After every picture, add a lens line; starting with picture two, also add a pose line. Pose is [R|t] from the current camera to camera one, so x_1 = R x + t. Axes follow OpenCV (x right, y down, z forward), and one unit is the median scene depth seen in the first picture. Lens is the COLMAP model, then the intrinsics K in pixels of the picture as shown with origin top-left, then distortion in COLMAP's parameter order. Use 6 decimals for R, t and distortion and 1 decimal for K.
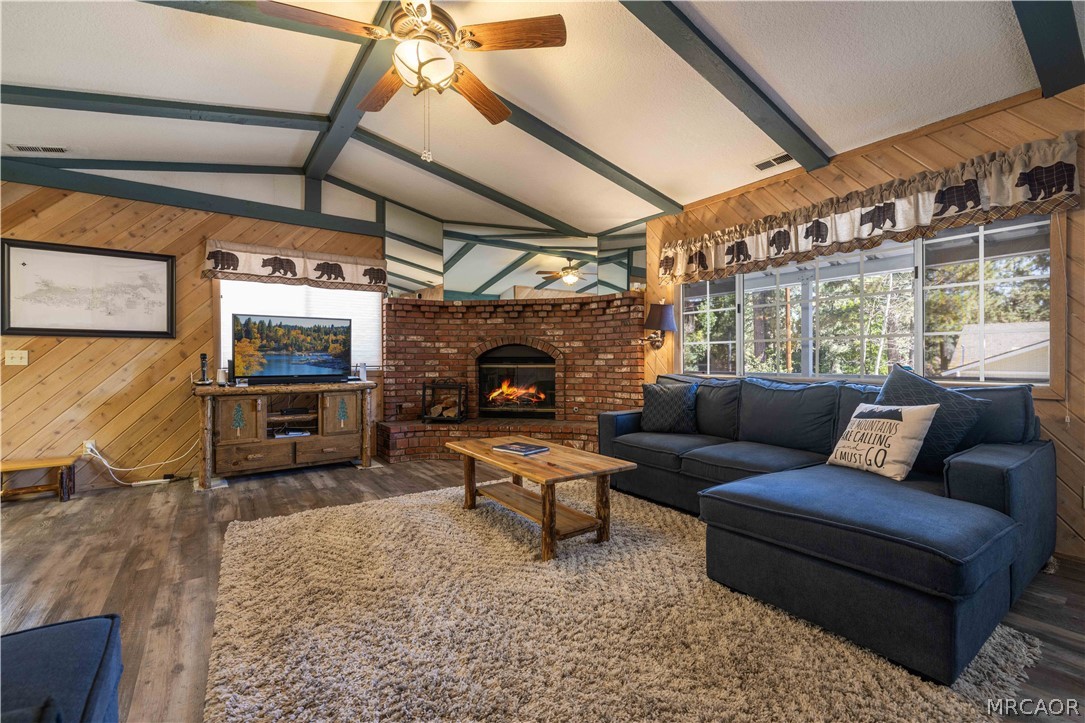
lens RADIAL K [[459.4, 0, 542.0], [0, 459.4, 359.1], [0, 0, 1]] dist [0.000227, 0.000274]
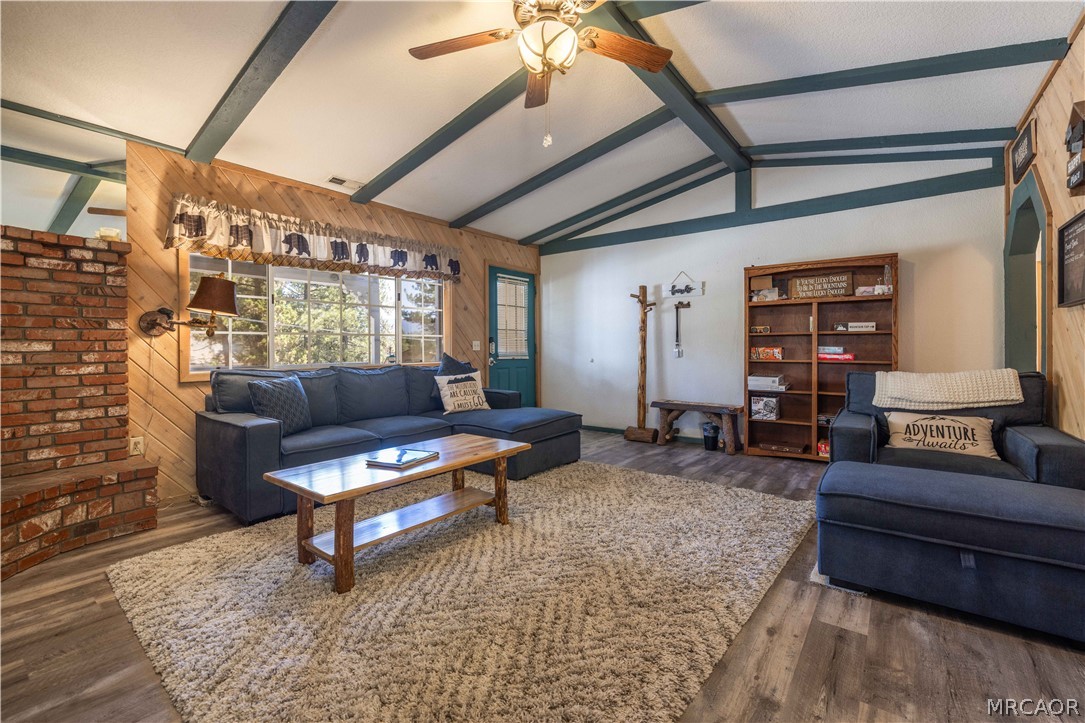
lens RADIAL K [[459.4, 0, 541.0], [0, 459.4, 351.8], [0, 0, 1]] dist [0.000227, 0.000274]
pose [[-0.279477, -0.002081, 0.960150, -0.553666], [0.008239, 0.999956, 0.004565, 0.002106], [-0.960117, 0.009187, -0.279448, 0.613784]]
